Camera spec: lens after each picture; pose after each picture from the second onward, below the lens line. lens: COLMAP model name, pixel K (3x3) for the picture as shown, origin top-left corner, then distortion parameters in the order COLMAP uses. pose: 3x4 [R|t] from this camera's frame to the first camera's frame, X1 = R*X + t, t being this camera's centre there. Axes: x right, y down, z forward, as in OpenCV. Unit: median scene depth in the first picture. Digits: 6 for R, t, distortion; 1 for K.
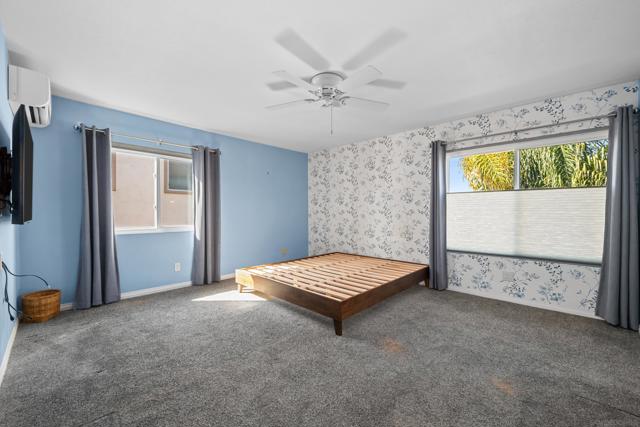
lens RADIAL K [[258.5, 0, 317.8], [0, 258.5, 215.7], [0, 0, 1]] dist [0.003453, 0.000221]
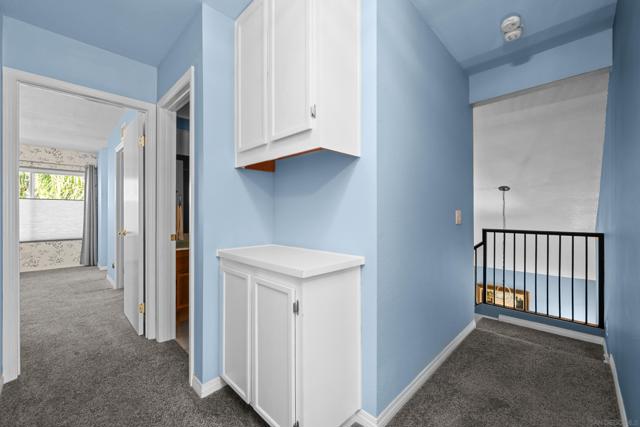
lens RADIAL K [[258.5, 0, 320.0], [0, 258.5, 214.2], [0, 0, 1]] dist [0.003453, 0.000221]
pose [[-0.013169, -0.003006, 0.999909, -0.920212], [0.007788, 0.999965, 0.003109, 0.003345], [-0.999883, 0.007828, -0.013145, -0.800006]]
